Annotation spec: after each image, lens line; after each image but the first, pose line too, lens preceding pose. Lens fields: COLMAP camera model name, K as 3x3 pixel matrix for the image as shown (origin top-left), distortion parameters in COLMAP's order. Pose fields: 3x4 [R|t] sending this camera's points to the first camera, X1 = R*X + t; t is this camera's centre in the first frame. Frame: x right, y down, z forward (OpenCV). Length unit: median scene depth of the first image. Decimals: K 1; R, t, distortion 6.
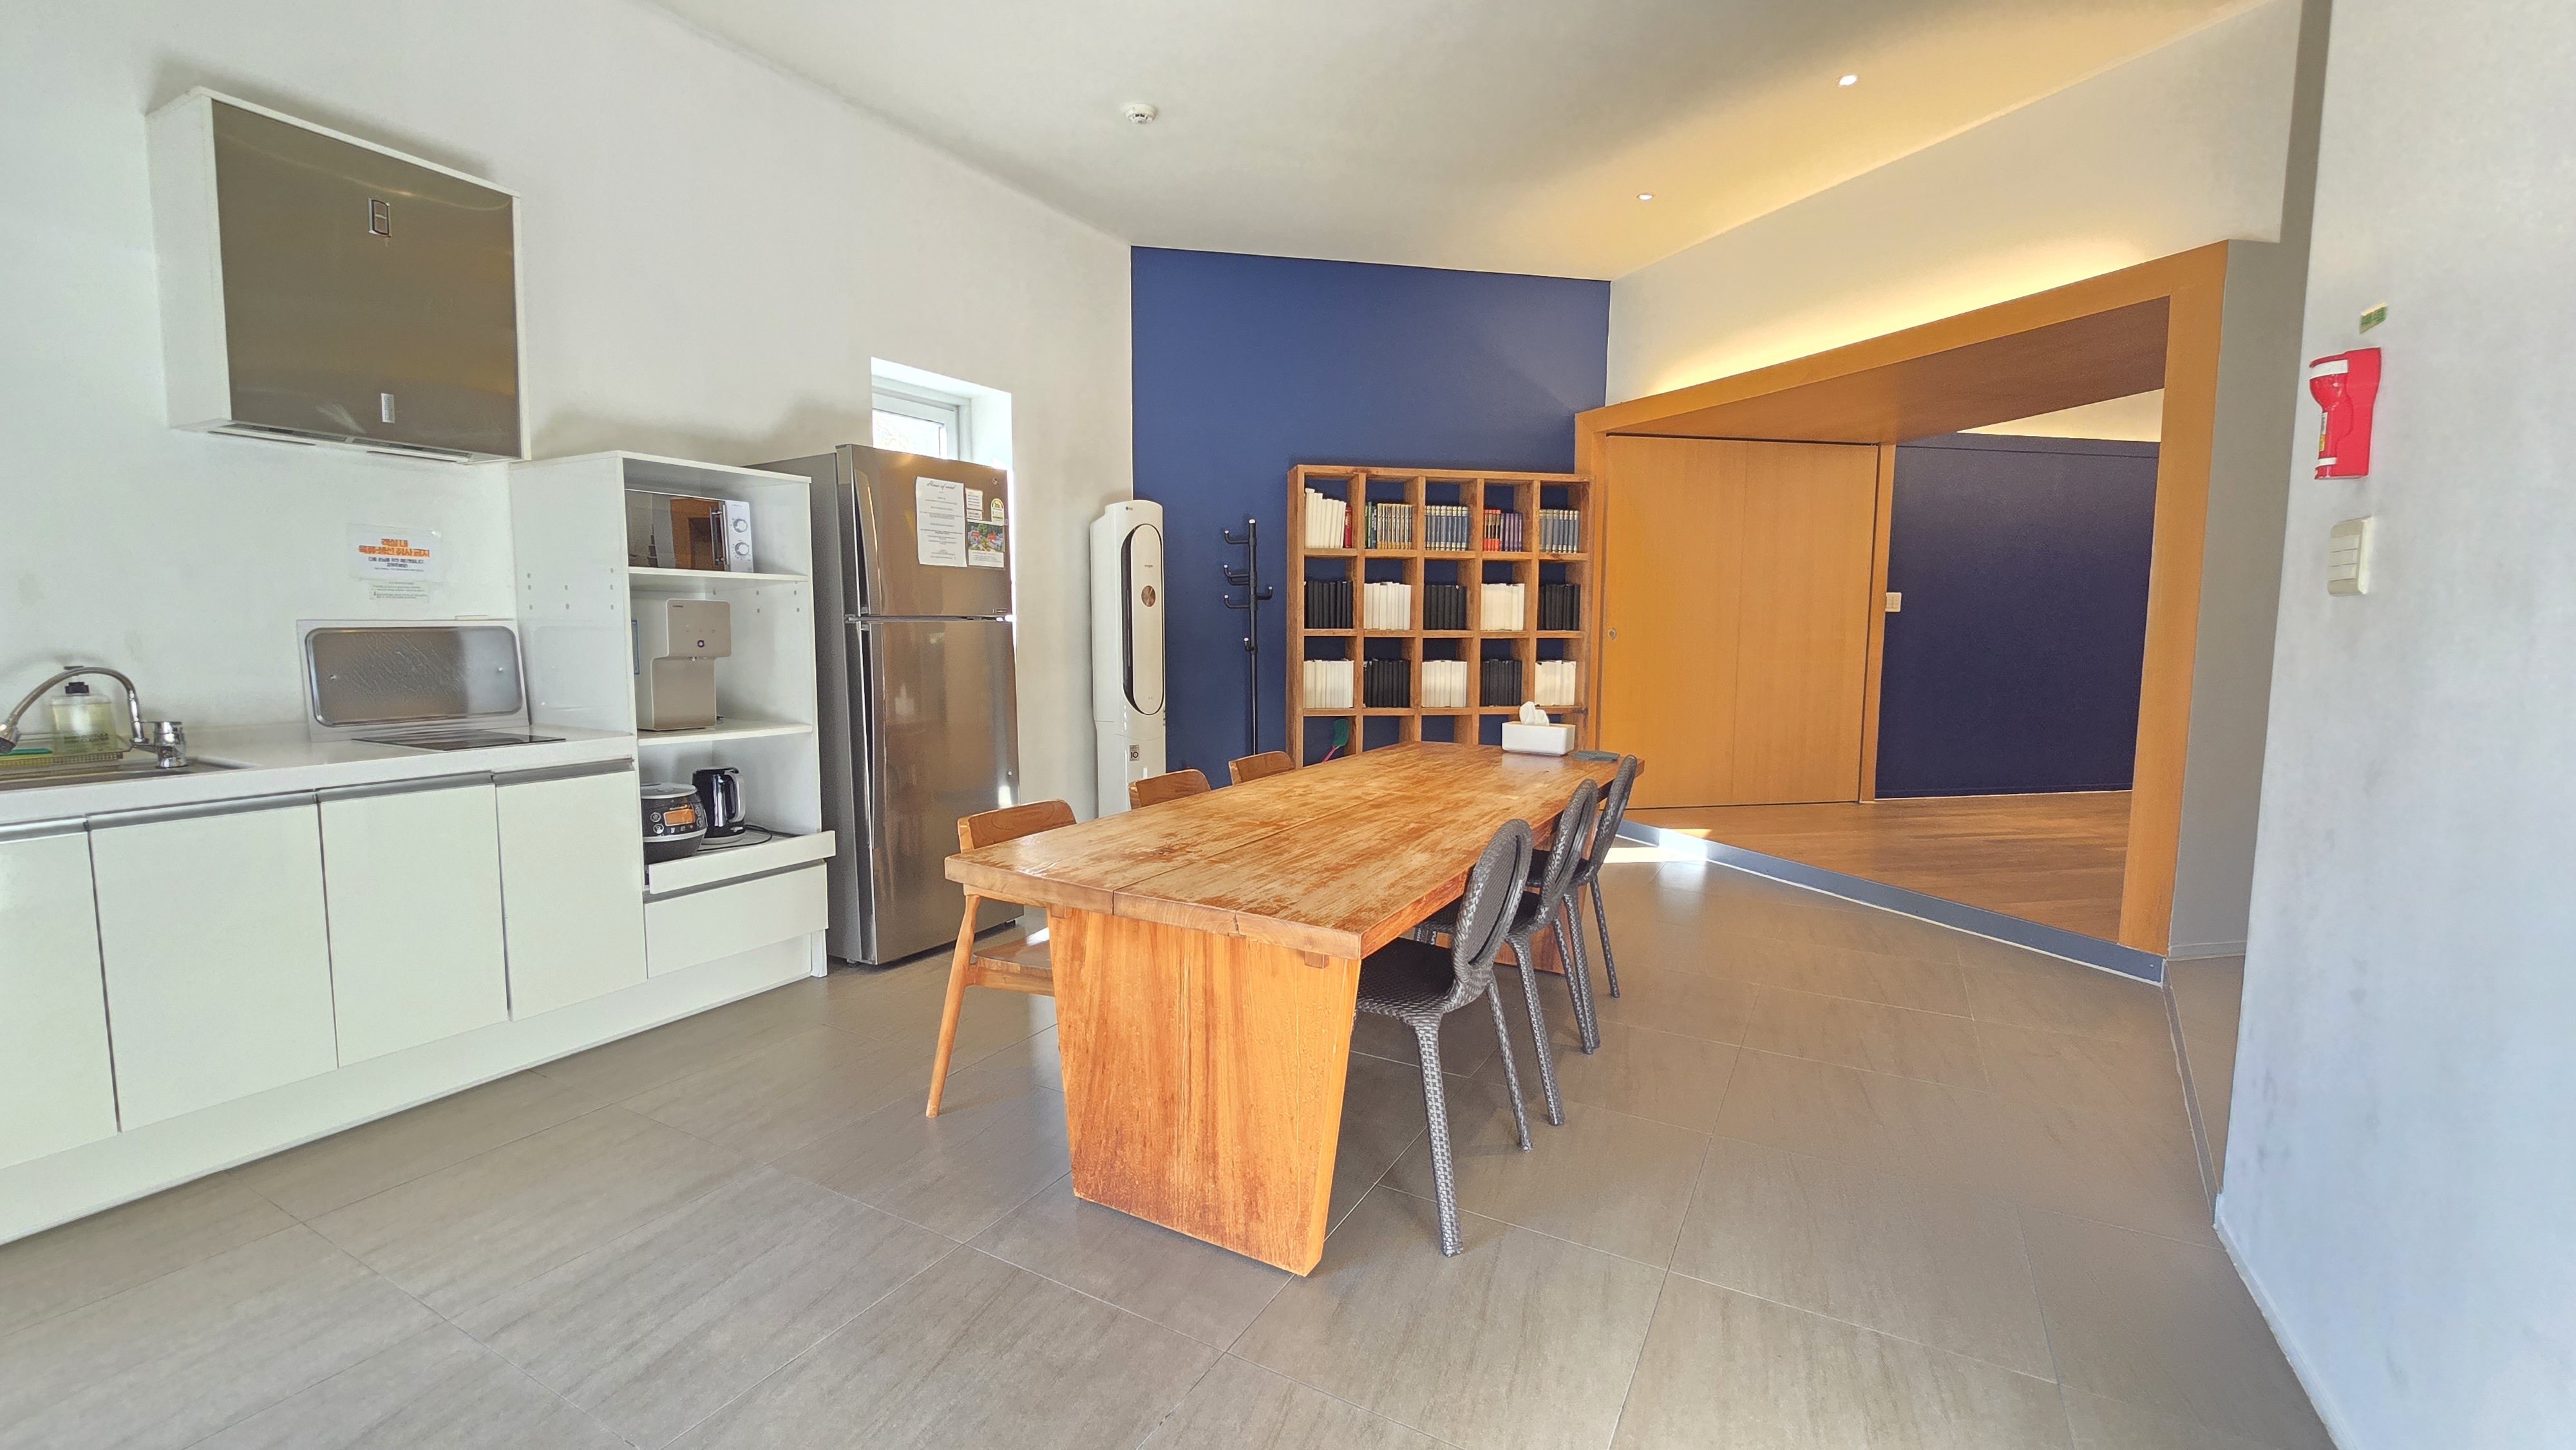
lens RADIAL K [[1059.9, 0, 1277.9], [0, 1059.9, 744.2], [0, 0, 1]] dist [-0.002403, -0.000908]
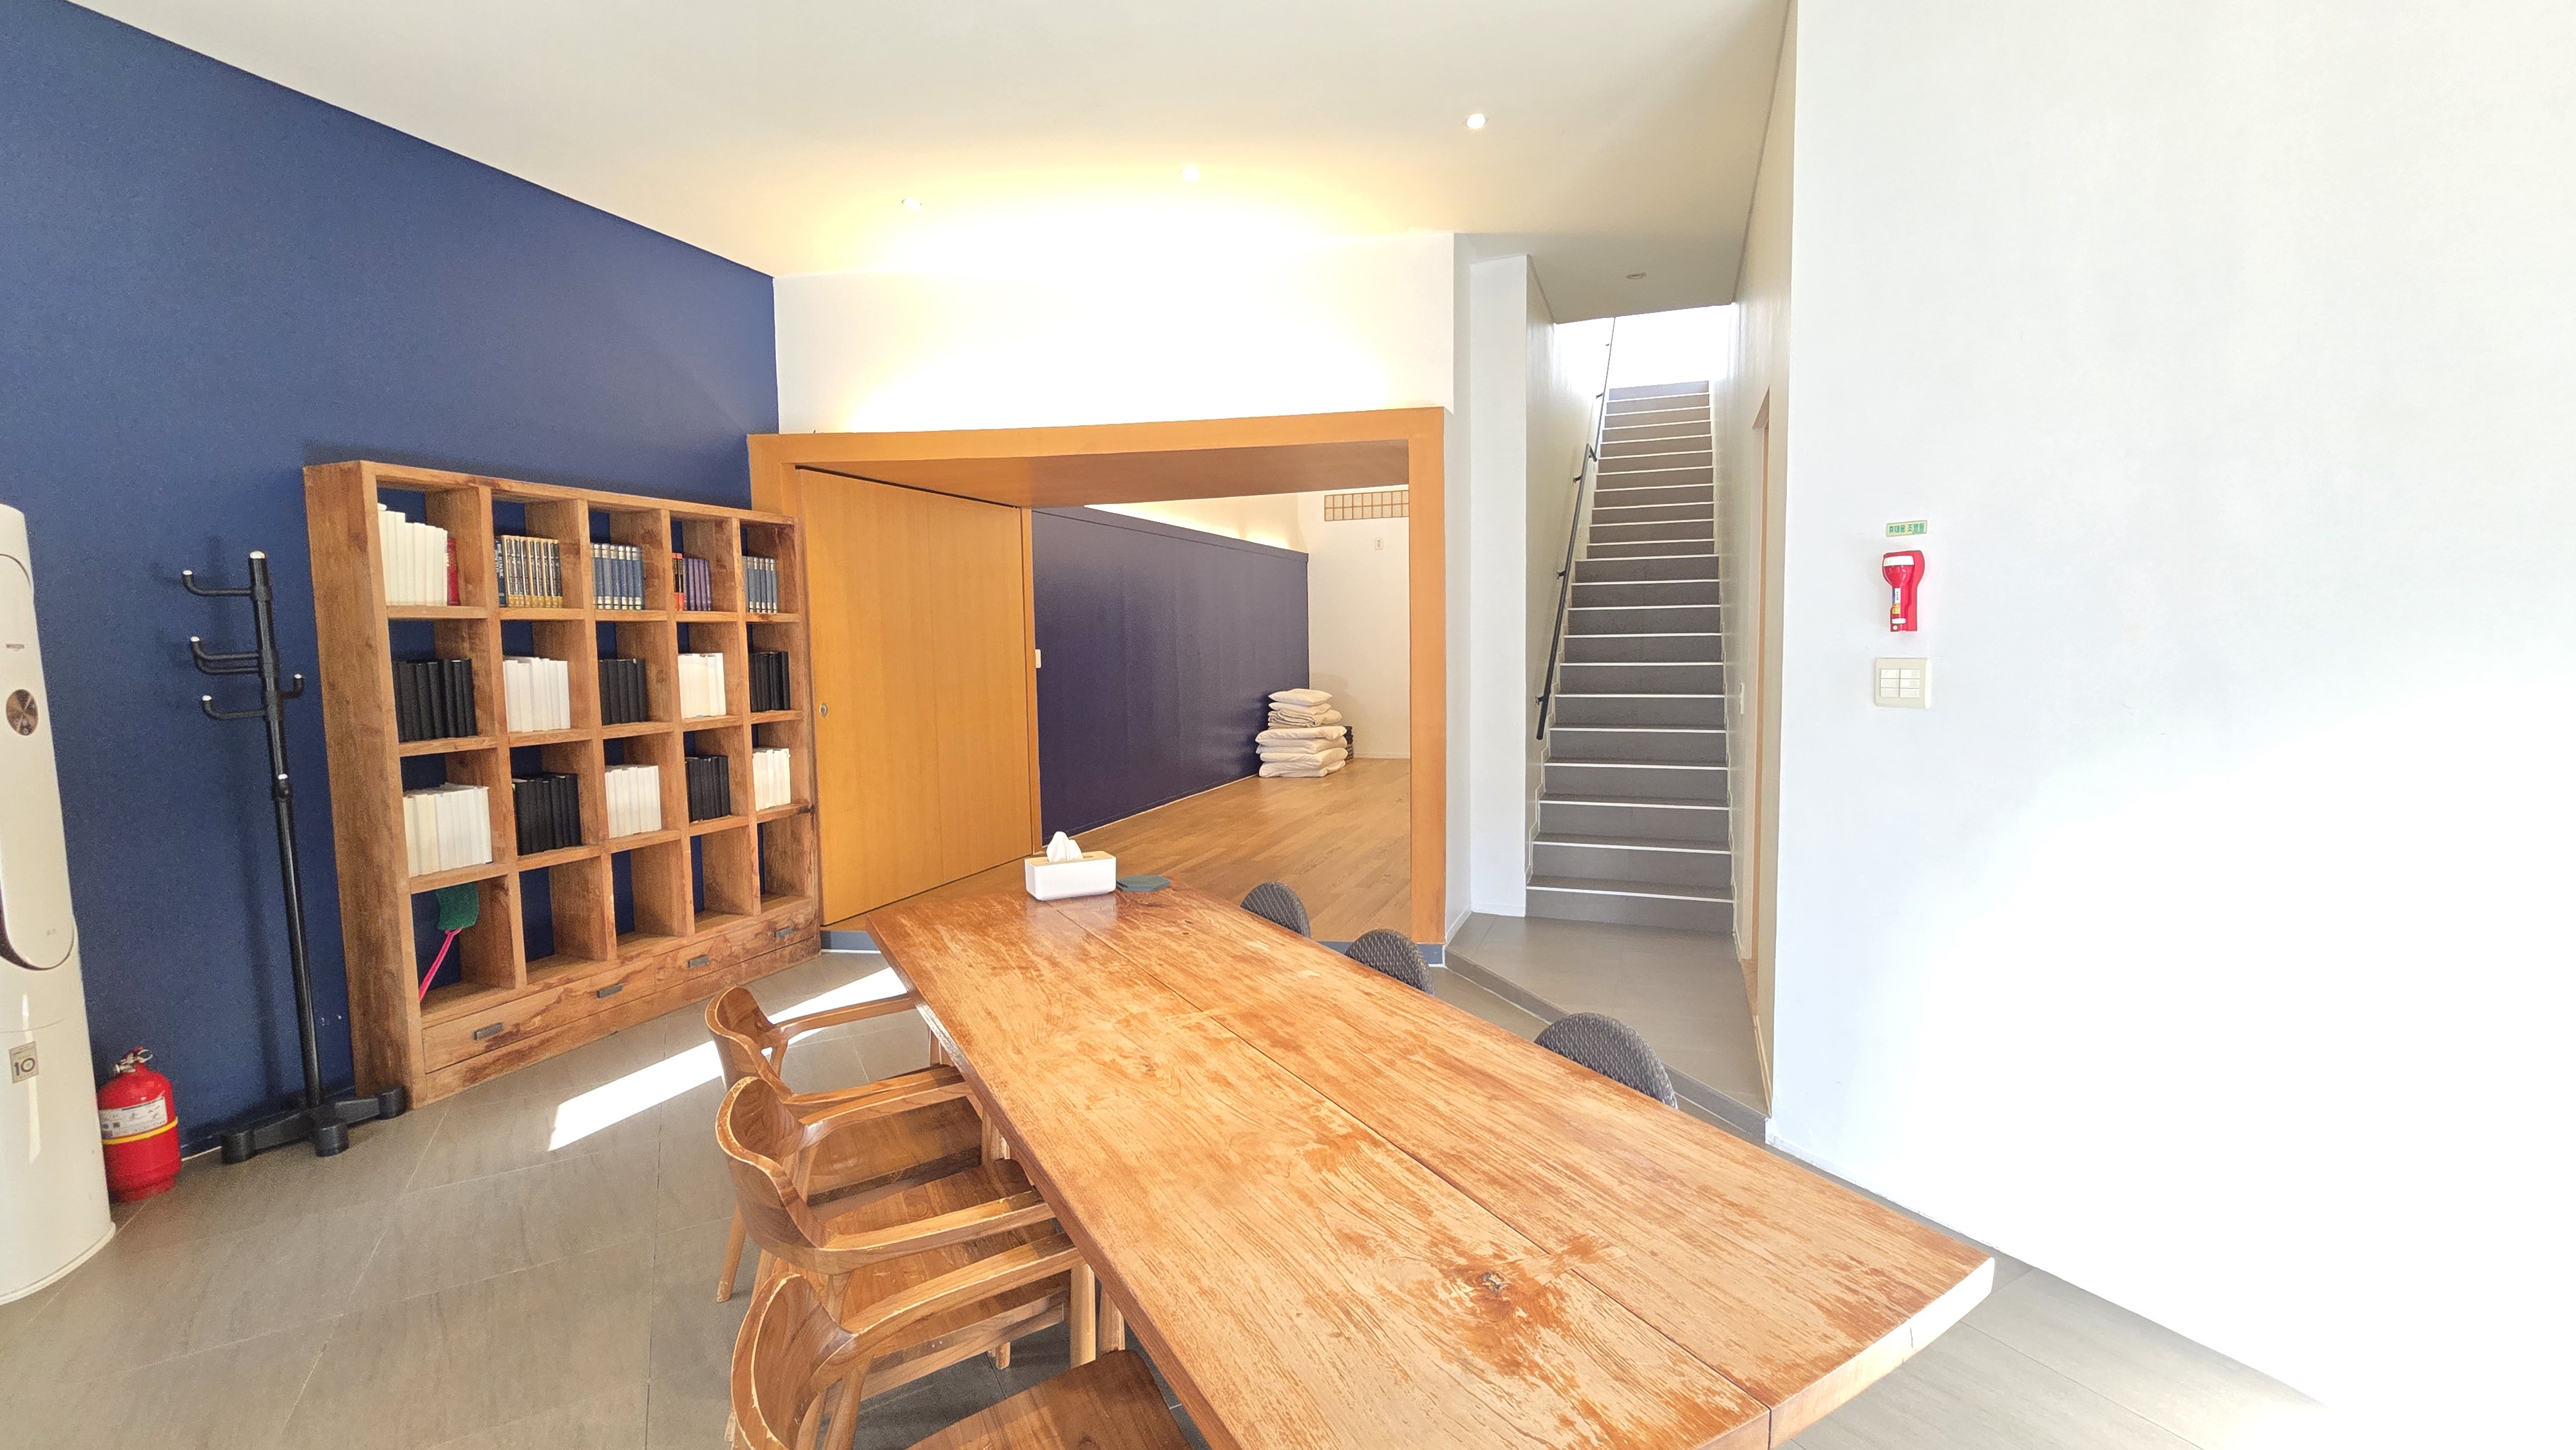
lens RADIAL K [[1059.9, 0, 1278.9], [0, 1059.9, 712.1], [0, 0, 1]] dist [-0.002403, -0.000908]
pose [[0.512019, -0.074567, 0.855731, -0.216969], [0.117237, 0.992969, 0.016379, -0.077905], [-0.850936, 0.091937, 0.517161, 0.287706]]
